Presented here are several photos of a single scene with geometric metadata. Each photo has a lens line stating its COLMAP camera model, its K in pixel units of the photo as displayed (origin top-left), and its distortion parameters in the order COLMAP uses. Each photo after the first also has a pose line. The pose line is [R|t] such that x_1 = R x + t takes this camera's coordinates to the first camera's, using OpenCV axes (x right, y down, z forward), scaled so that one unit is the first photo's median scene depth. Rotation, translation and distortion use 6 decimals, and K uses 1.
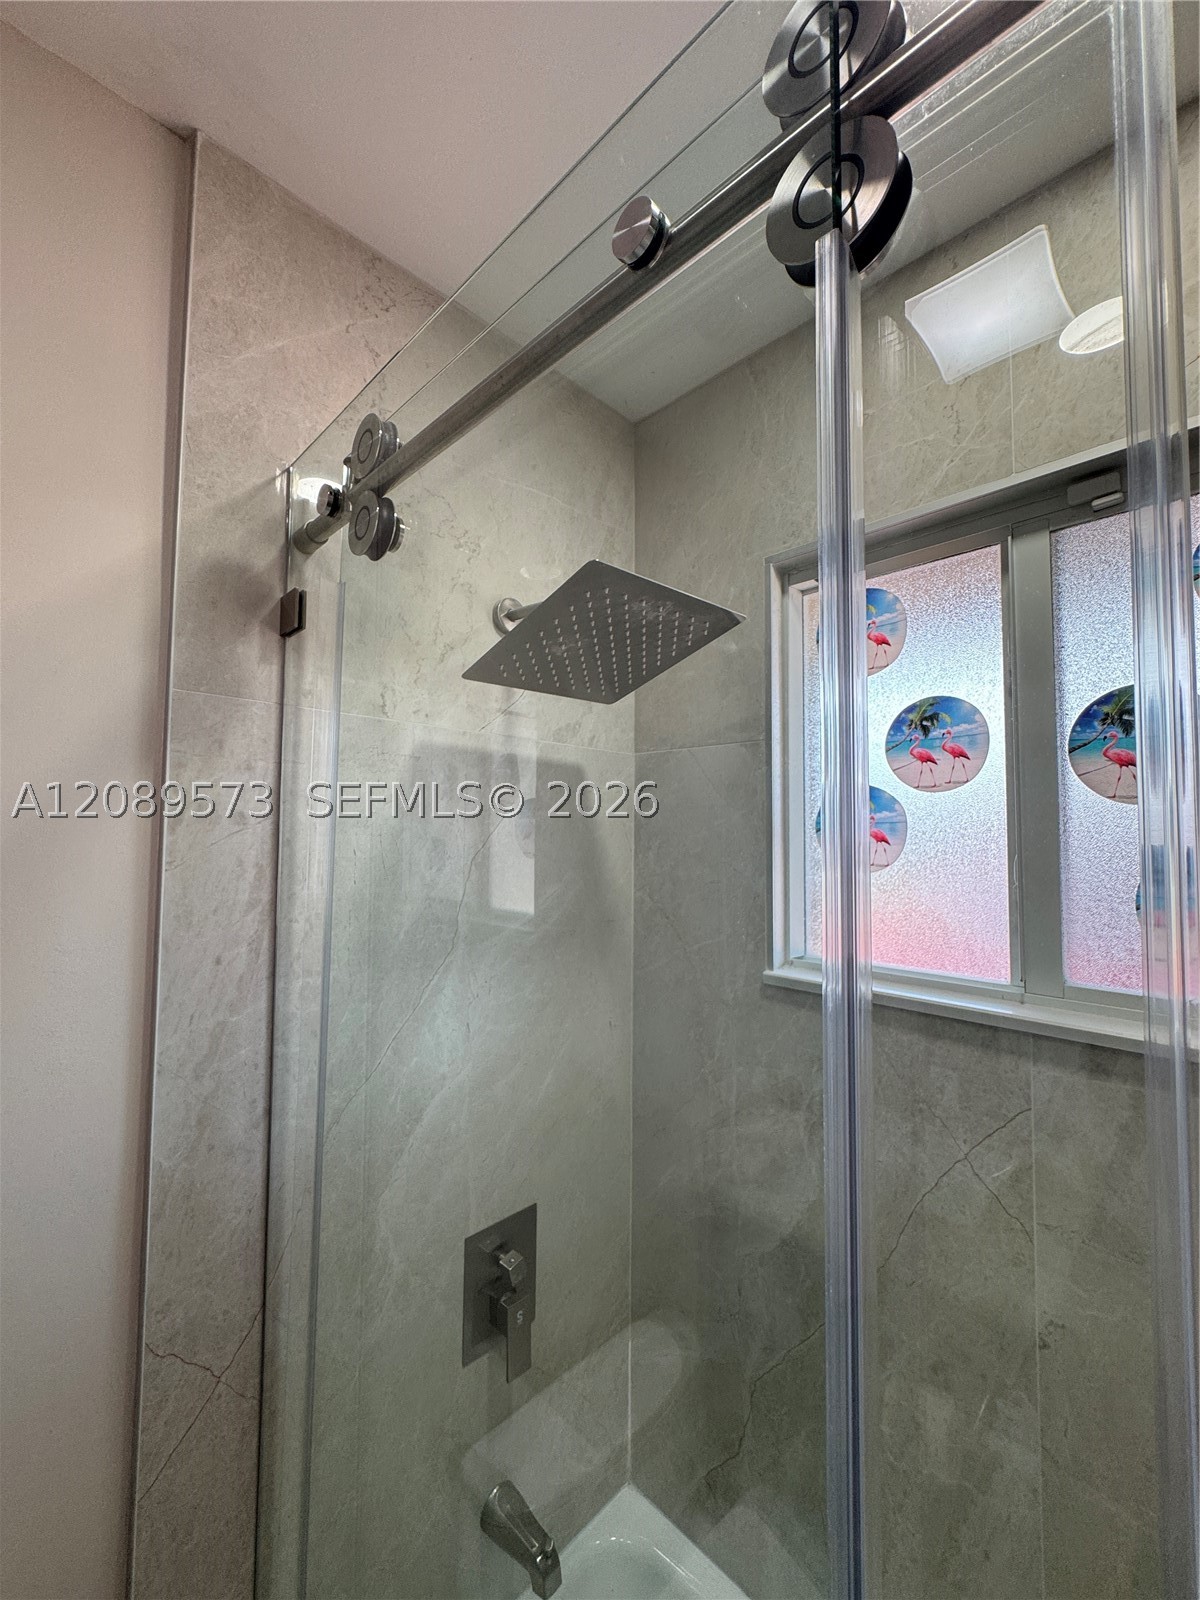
lens RADIAL K [[642.1, 0, 601.4], [0, 642.1, 796.8], [0, 0, 1]] dist [-0.000626, -0.000087]
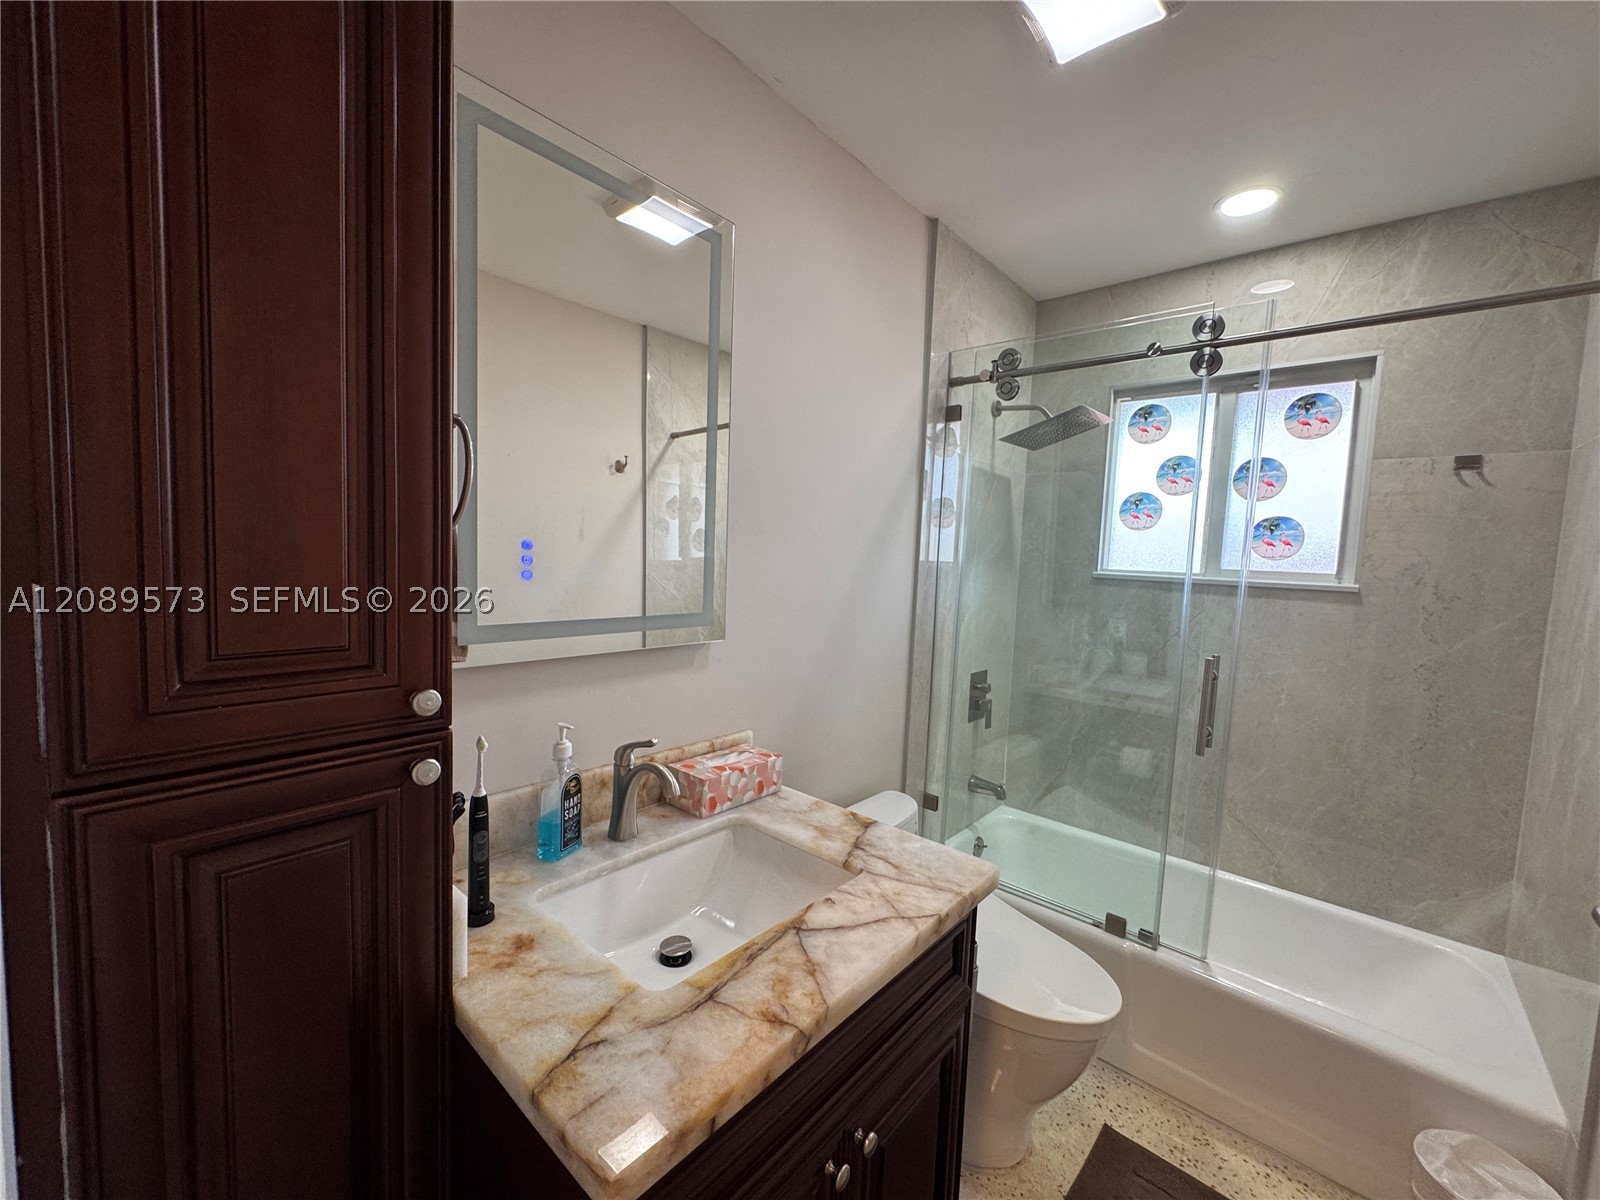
lens RADIAL K [[642.1, 0, 799.9], [0, 642.1, 600.6], [0, 0, 1]] dist [-0.000626, -0.000087]
pose [[0.997418, 0.031931, 0.064322, -1.012363], [-0.039929, 0.991076, 0.127180, 0.127228], [-0.059687, -0.129420, 0.989792, -1.321881]]
